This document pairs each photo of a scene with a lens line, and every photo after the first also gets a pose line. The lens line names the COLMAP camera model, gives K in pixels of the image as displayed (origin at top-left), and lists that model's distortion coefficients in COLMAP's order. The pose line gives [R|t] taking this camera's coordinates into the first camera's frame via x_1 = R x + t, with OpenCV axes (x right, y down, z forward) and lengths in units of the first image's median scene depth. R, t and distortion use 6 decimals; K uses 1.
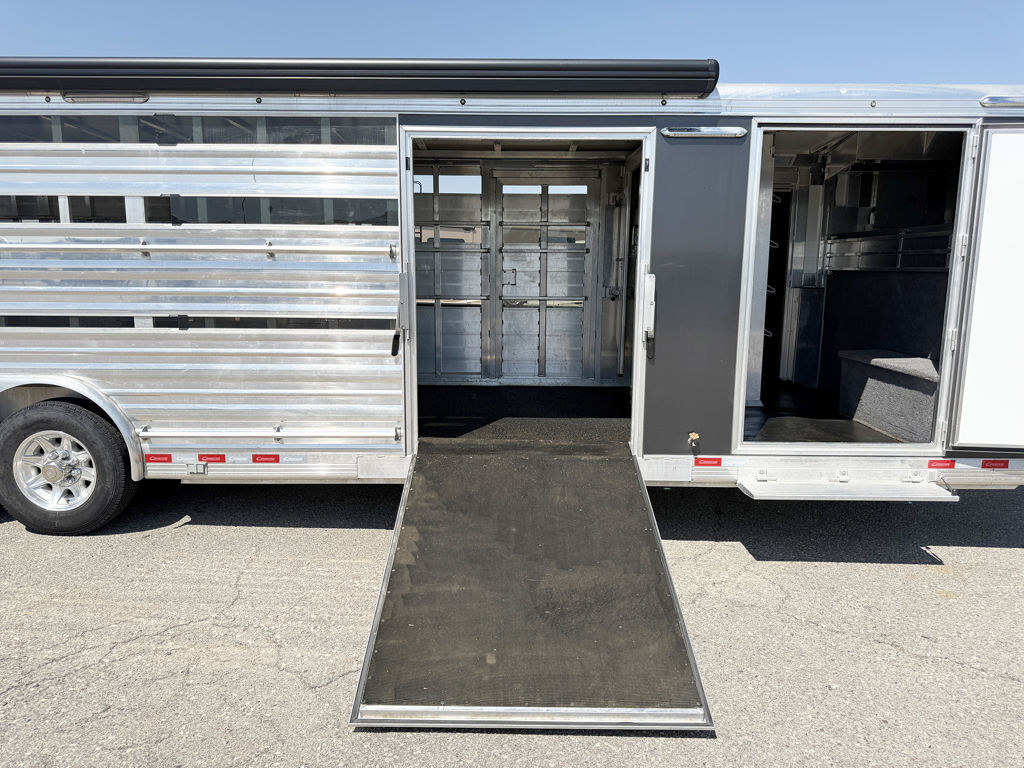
lens RADIAL K [[691.5, 0, 507.2], [0, 691.5, 389.4], [0, 0, 1]] dist [0.054175, -0.067586]
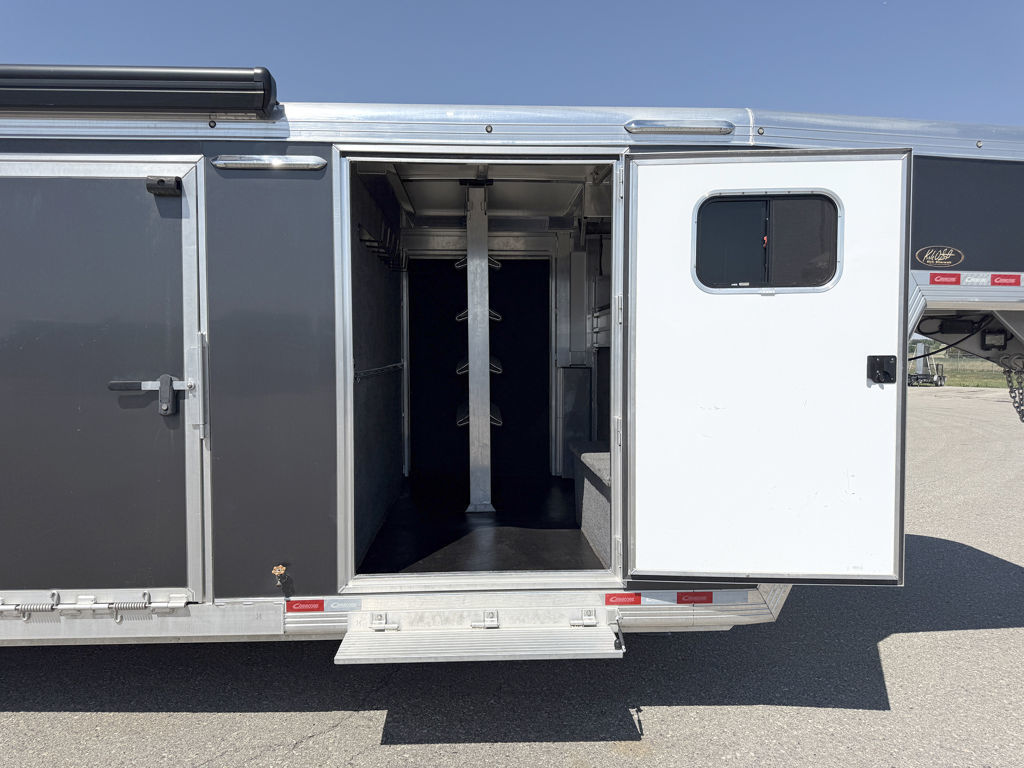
lens RADIAL K [[691.5, 0, 507.2], [0, 691.5, 389.4], [0, 0, 1]] dist [0.054175, -0.067586]
pose [[0.998442, -0.010678, 0.054771, 0.479187], [0.017220, 0.992577, -0.120389, -0.028310], [-0.053079, 0.121145, 0.991215, 0.258281]]
